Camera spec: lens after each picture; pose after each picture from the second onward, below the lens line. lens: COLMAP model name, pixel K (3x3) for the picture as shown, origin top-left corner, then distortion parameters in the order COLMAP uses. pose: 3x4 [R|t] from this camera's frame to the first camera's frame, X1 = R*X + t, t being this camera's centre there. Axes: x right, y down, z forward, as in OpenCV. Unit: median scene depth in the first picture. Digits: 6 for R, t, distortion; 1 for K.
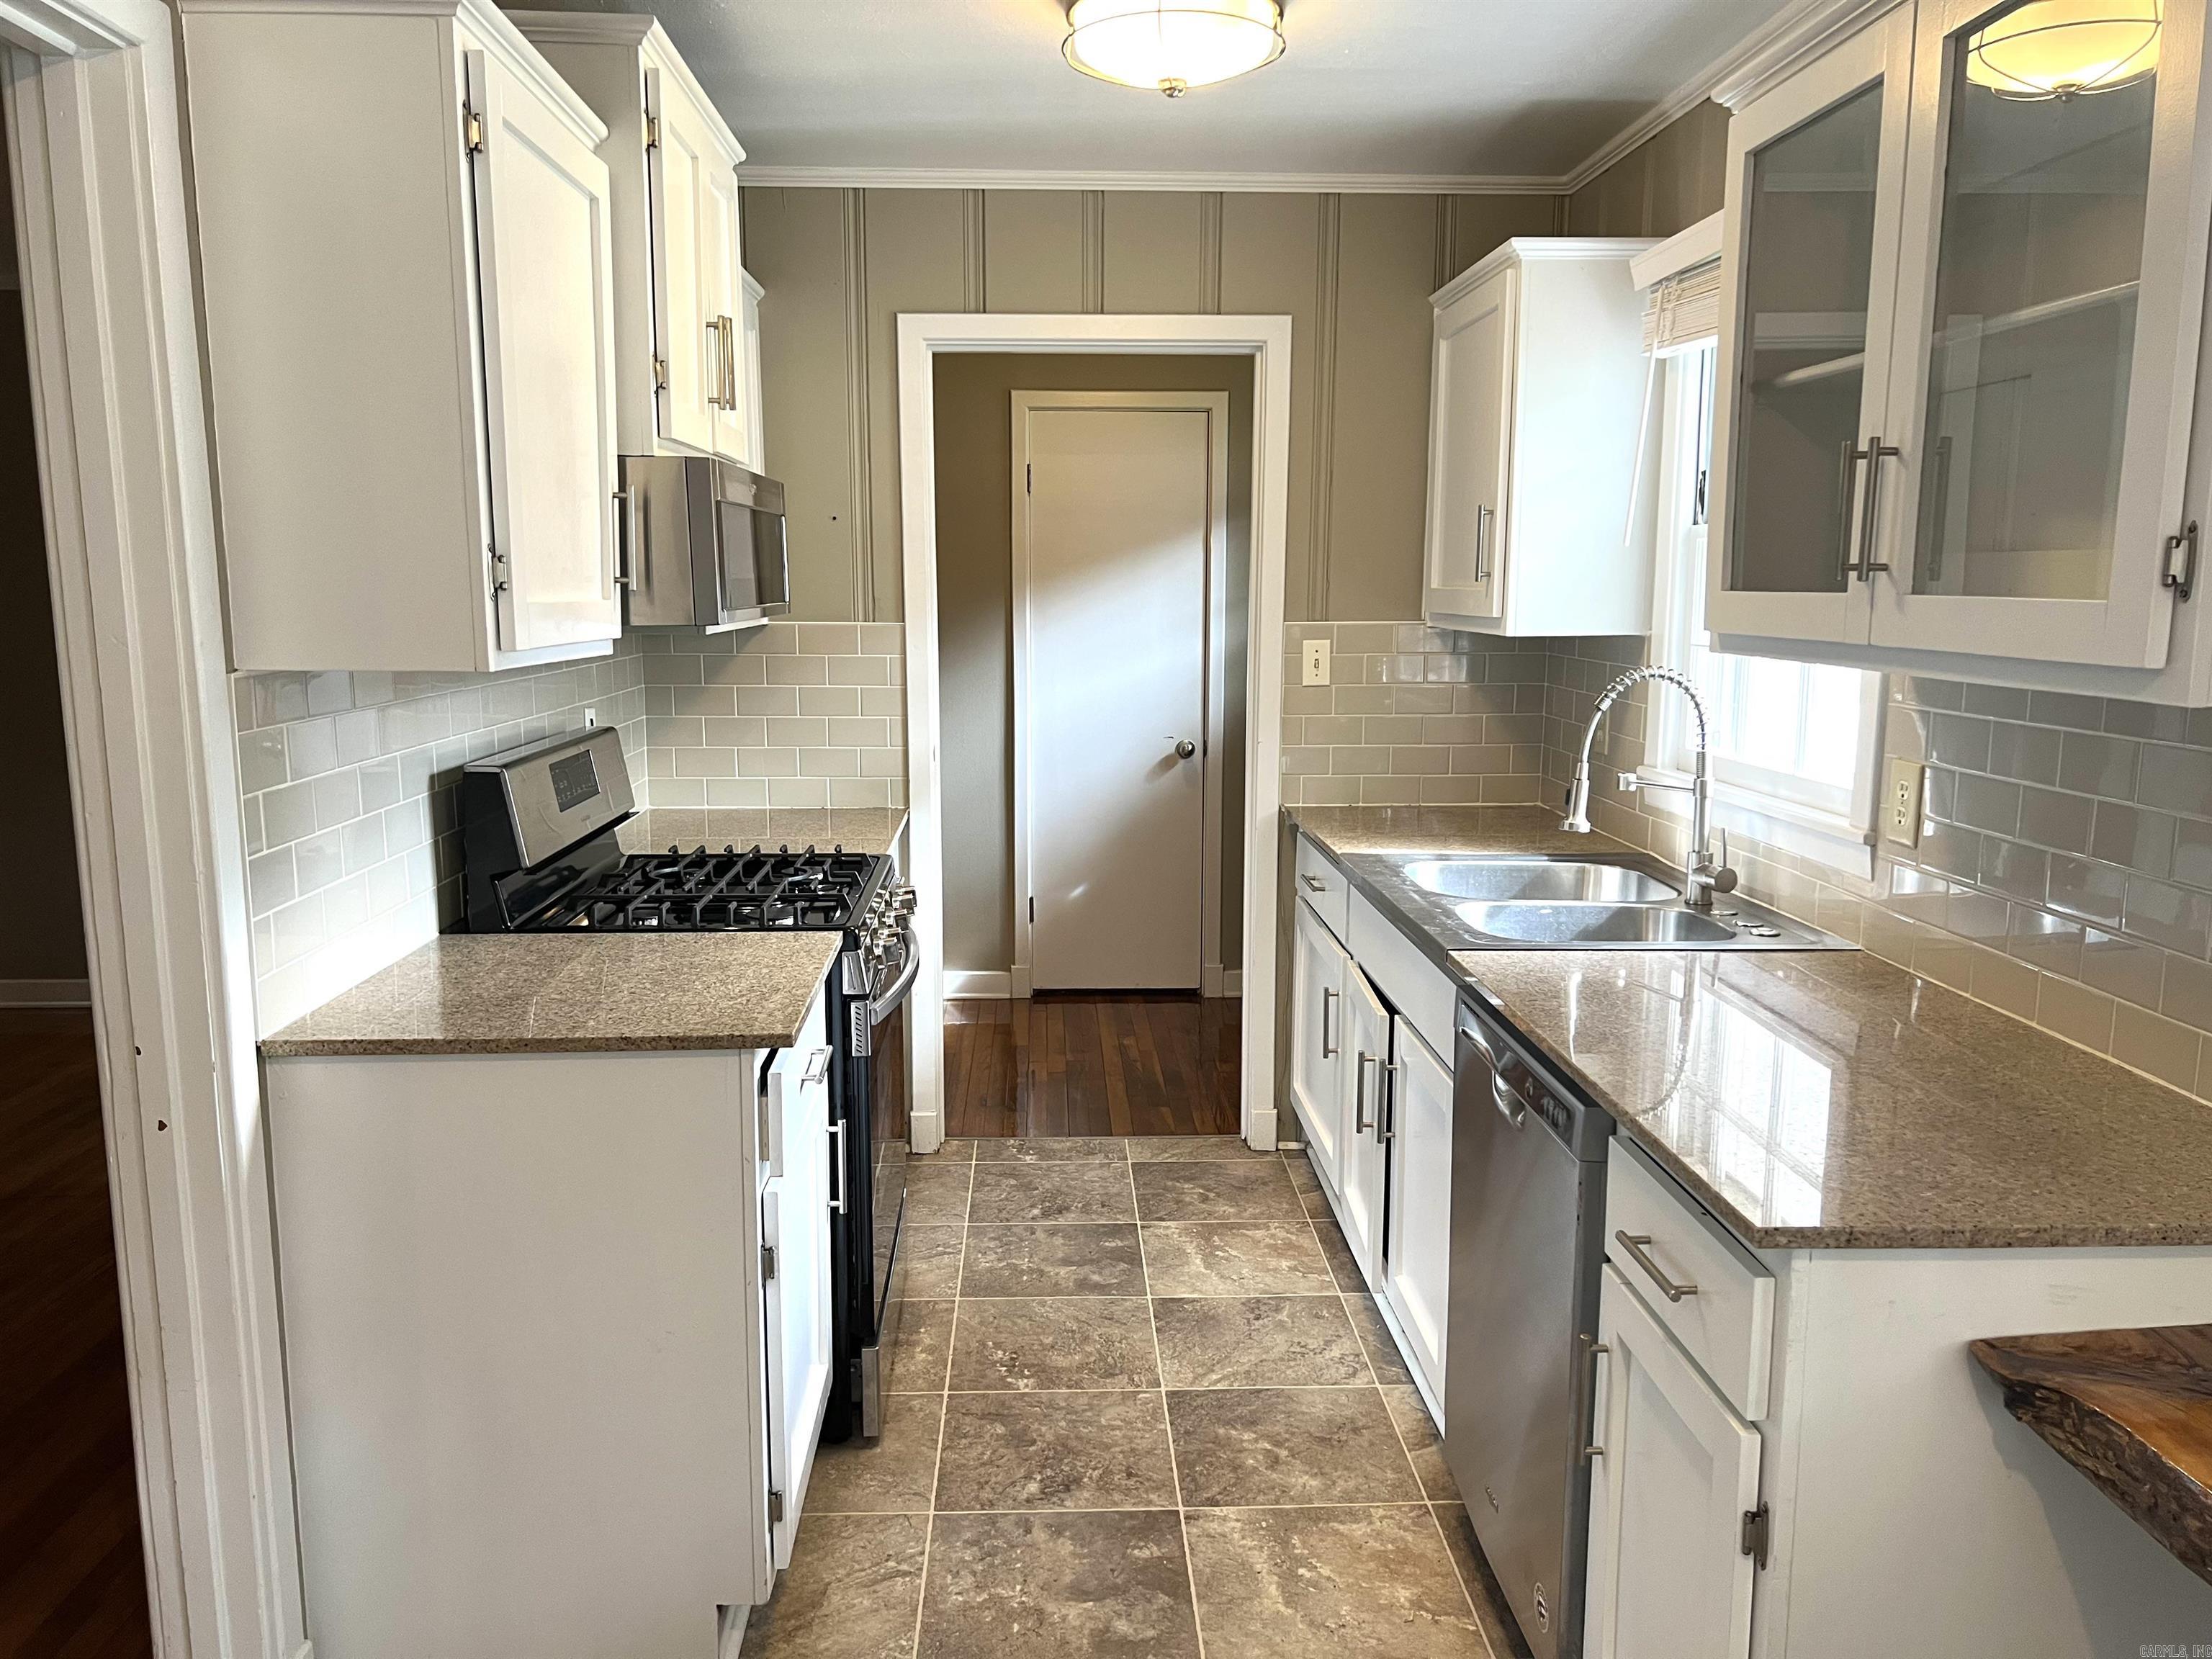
lens RADIAL K [[1650.6, 0, 1104.8], [0, 1650.6, 819.2], [0, 0, 1]] dist [0.014364, -0.010297]
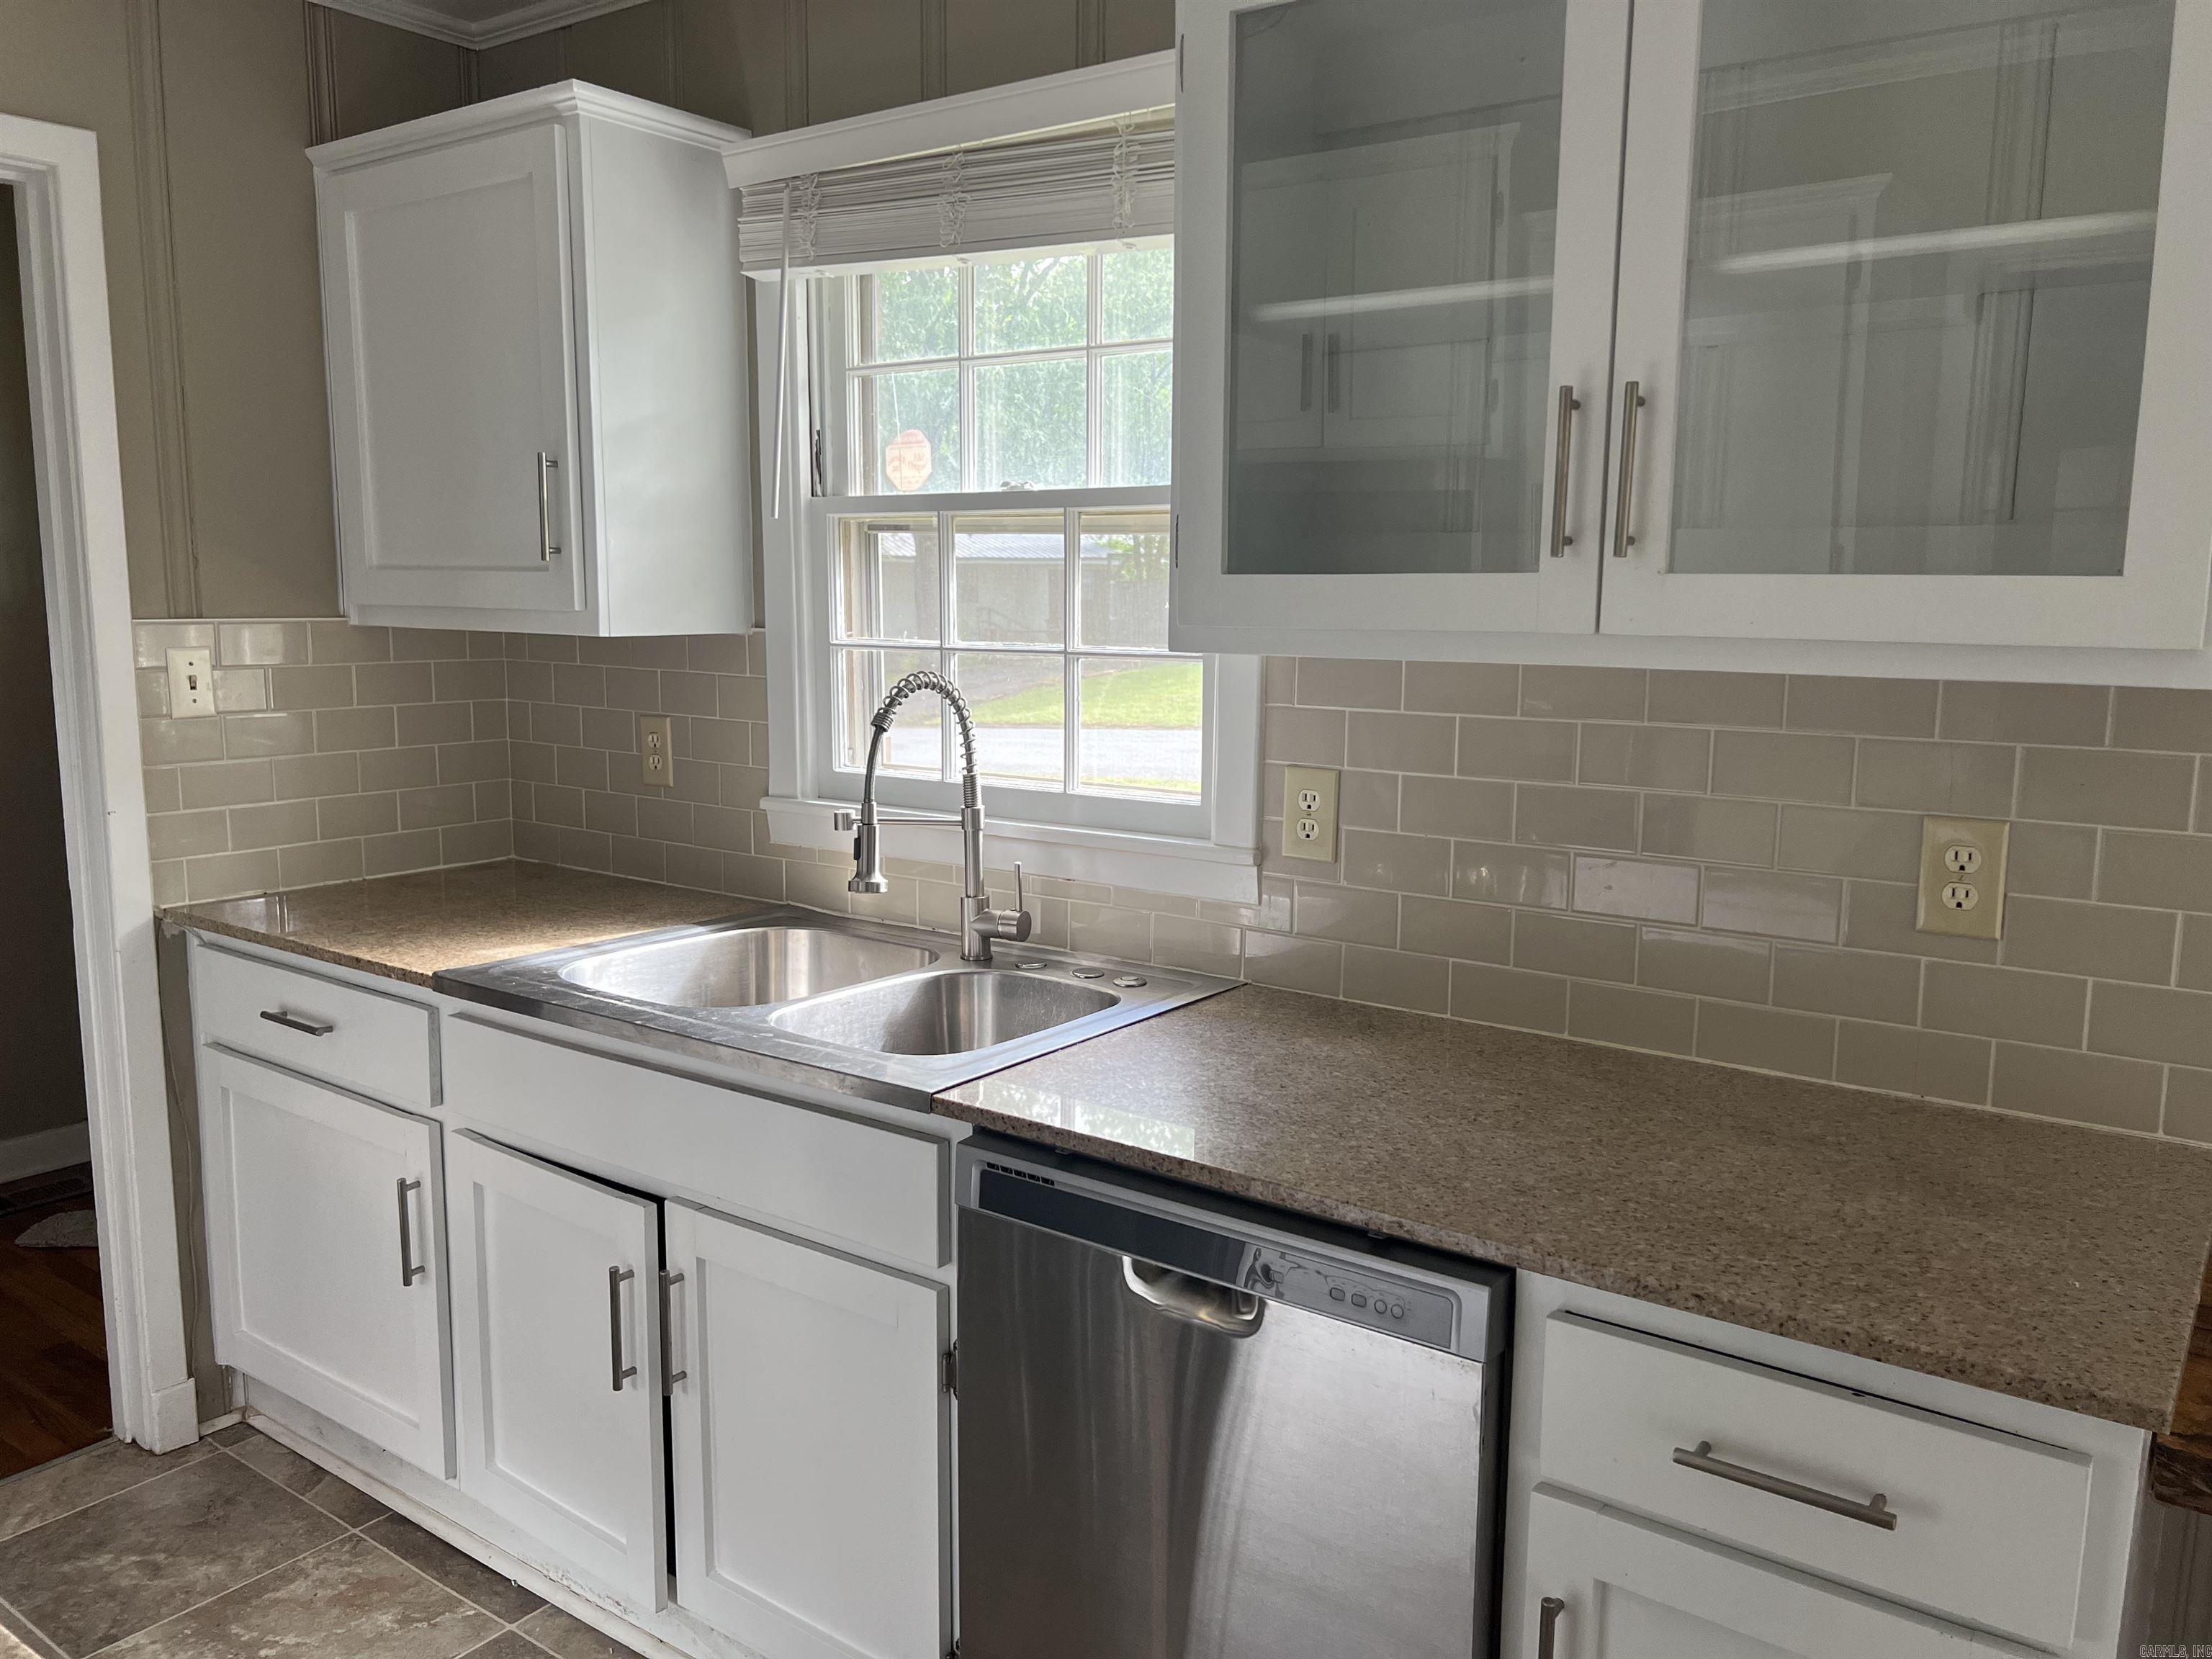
lens RADIAL K [[1650.6, 0, 1104.8], [0, 1650.6, 819.2], [0, 0, 1]] dist [0.014364, -0.010297]
pose [[0.615540, -0.100074, 0.781726, -0.186386], [0.101566, 0.993707, 0.047236, -0.040651], [-0.781534, 0.050321, 0.621830, 0.356869]]
